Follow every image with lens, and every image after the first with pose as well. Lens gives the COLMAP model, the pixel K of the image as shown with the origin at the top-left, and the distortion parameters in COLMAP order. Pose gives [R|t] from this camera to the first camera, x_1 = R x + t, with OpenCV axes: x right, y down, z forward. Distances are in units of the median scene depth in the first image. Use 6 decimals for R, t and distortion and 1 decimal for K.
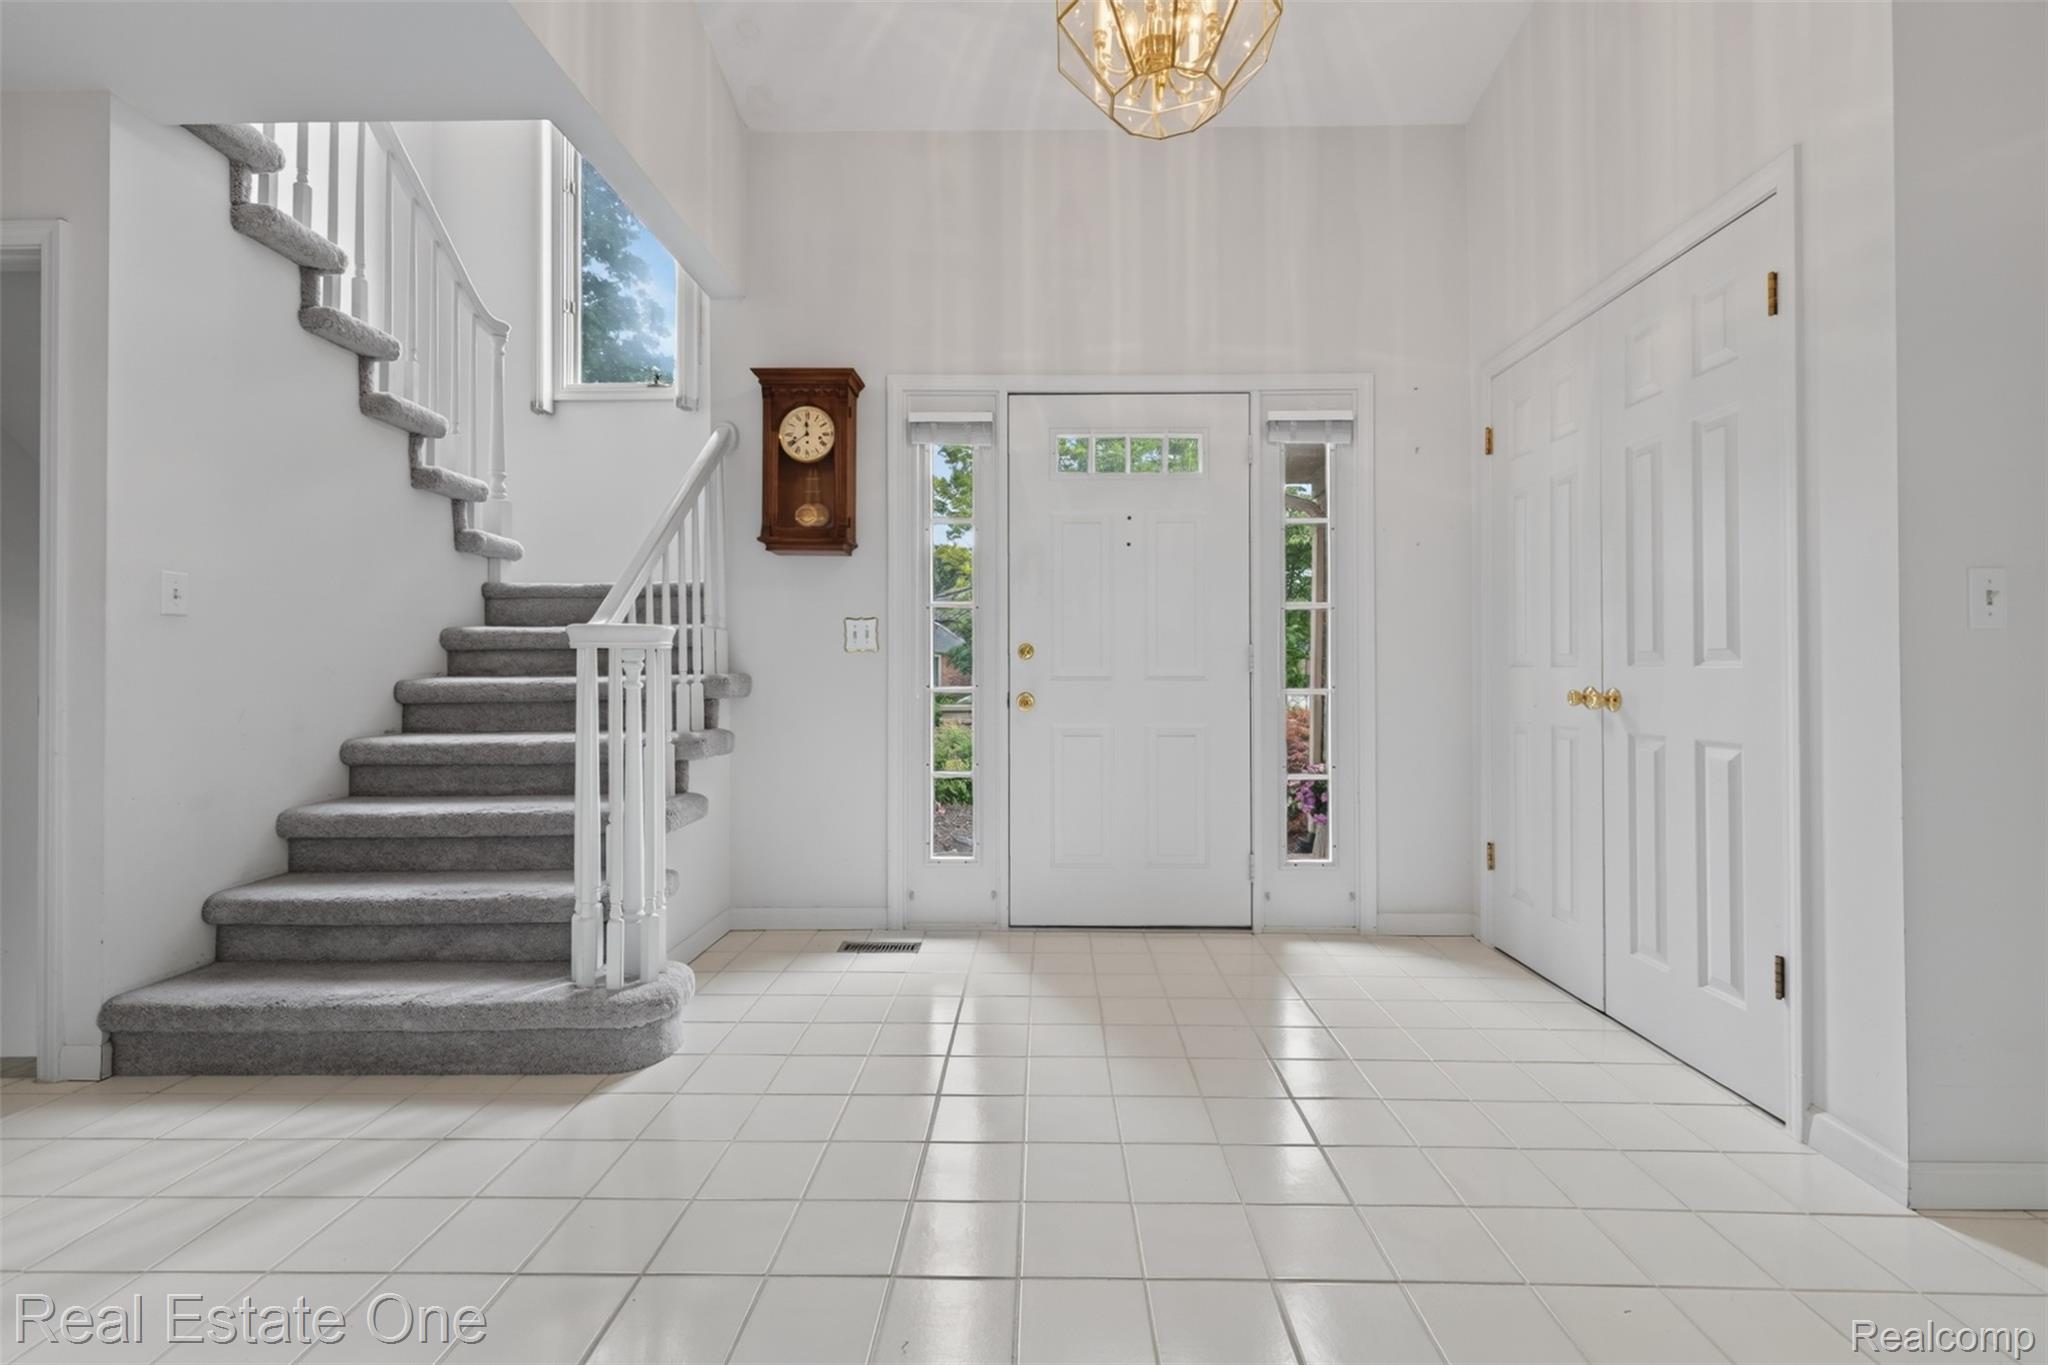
lens RADIAL K [[859.4, 0, 1021.4], [0, 859.4, 688.7], [0, 0, 1]] dist [0.014520, -0.000388]
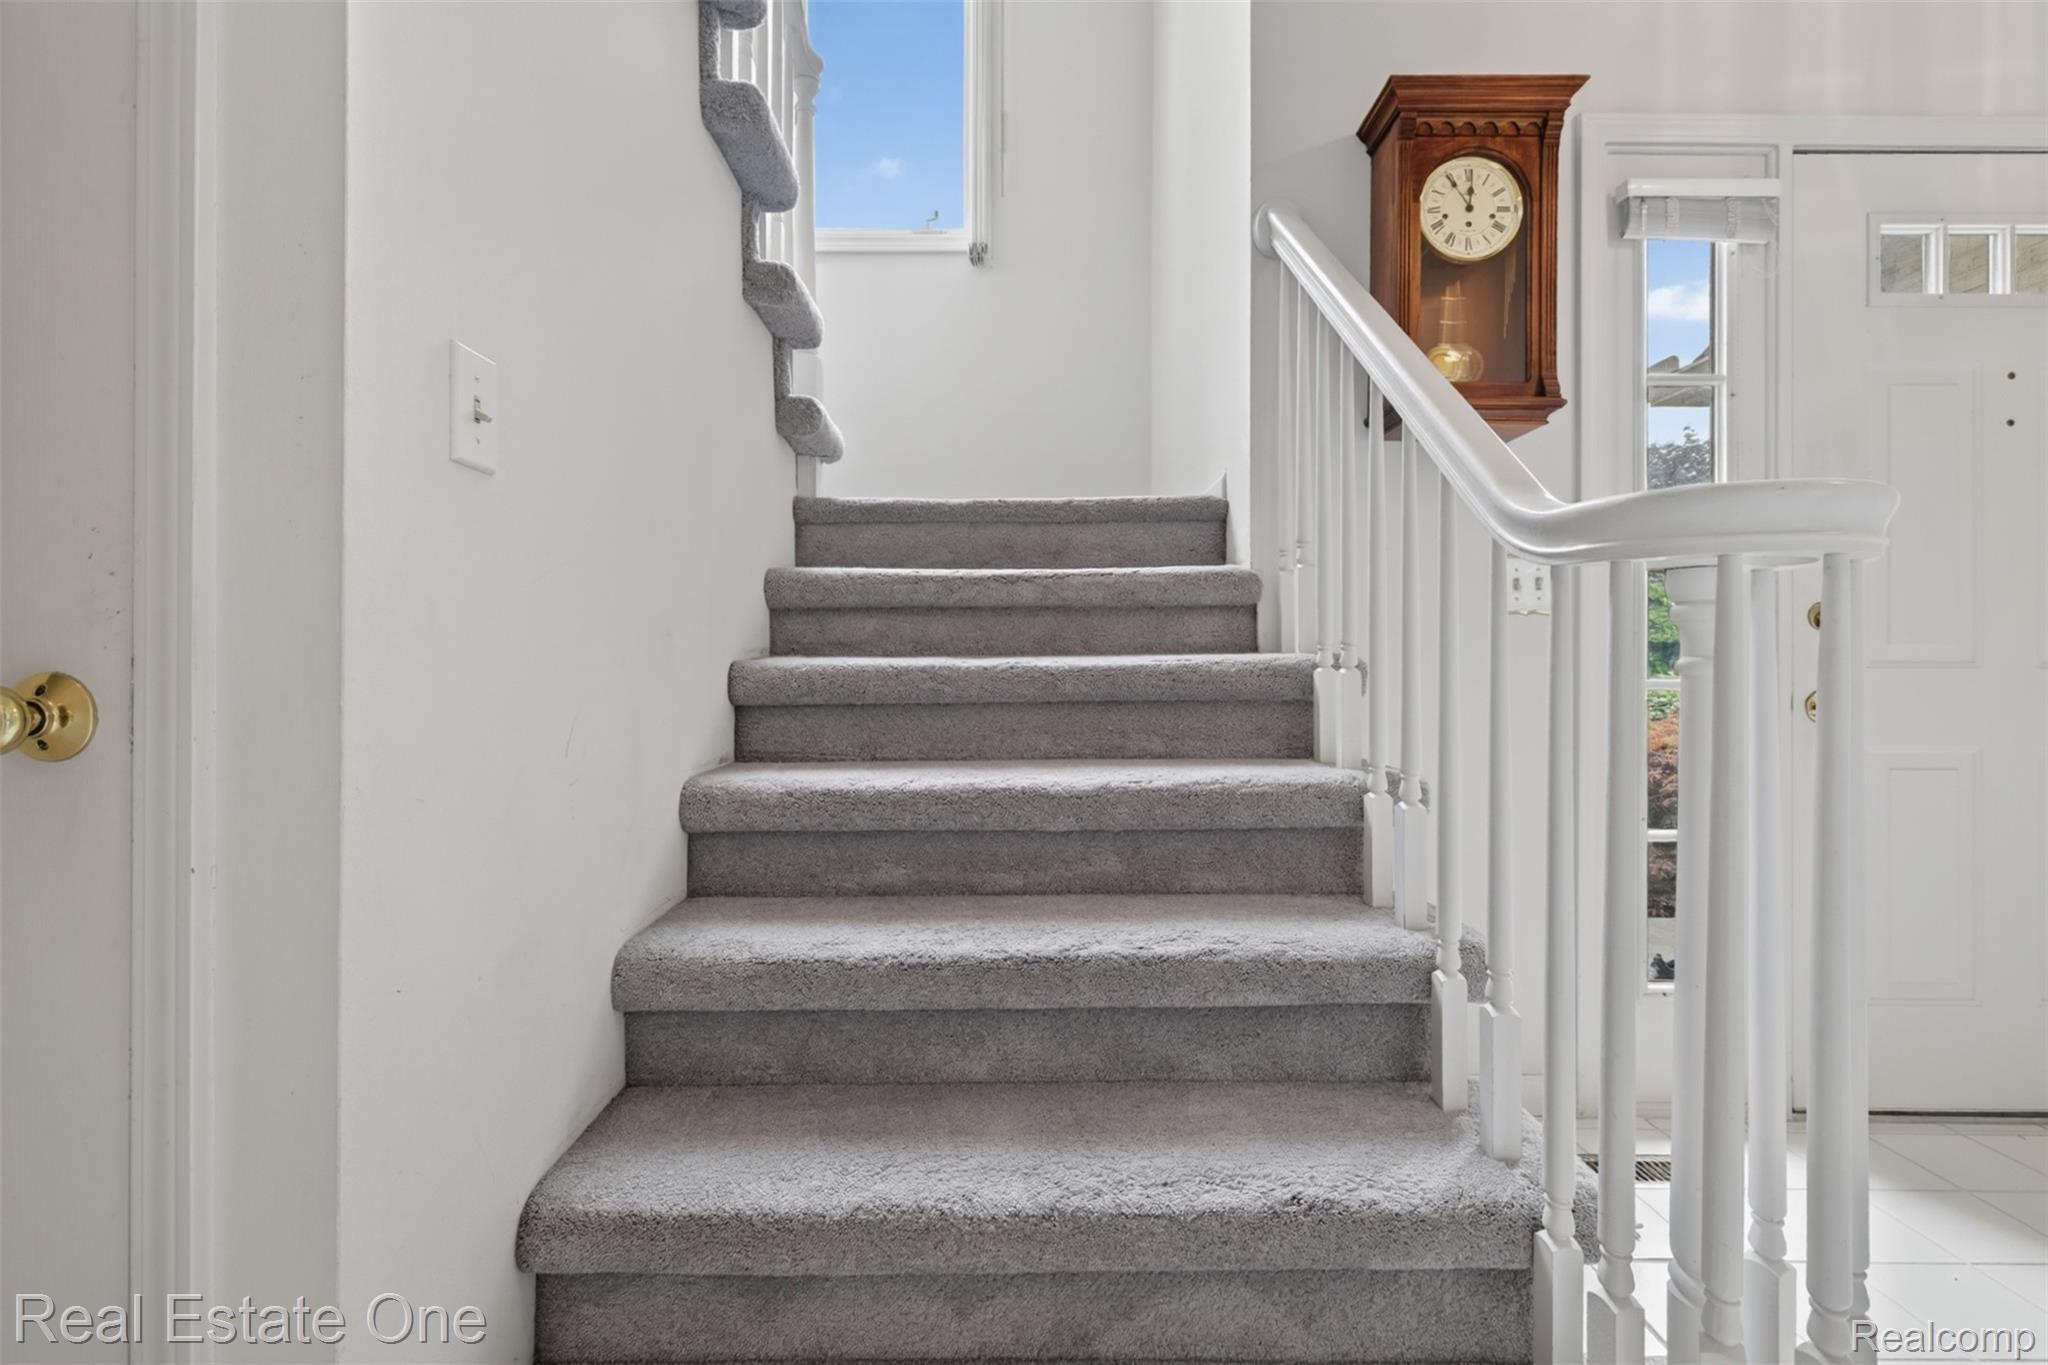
lens RADIAL K [[896.8, 0, 1017.0], [0, 896.8, 686.1], [0, 0, 1]] dist [0.011555, -0.000584]
pose [[0.999557, 0.003050, 0.029600, -0.548198], [-0.002915, 0.999985, -0.004598, 0.007061], [-0.029613, 0.004510, 0.999551, 0.444249]]
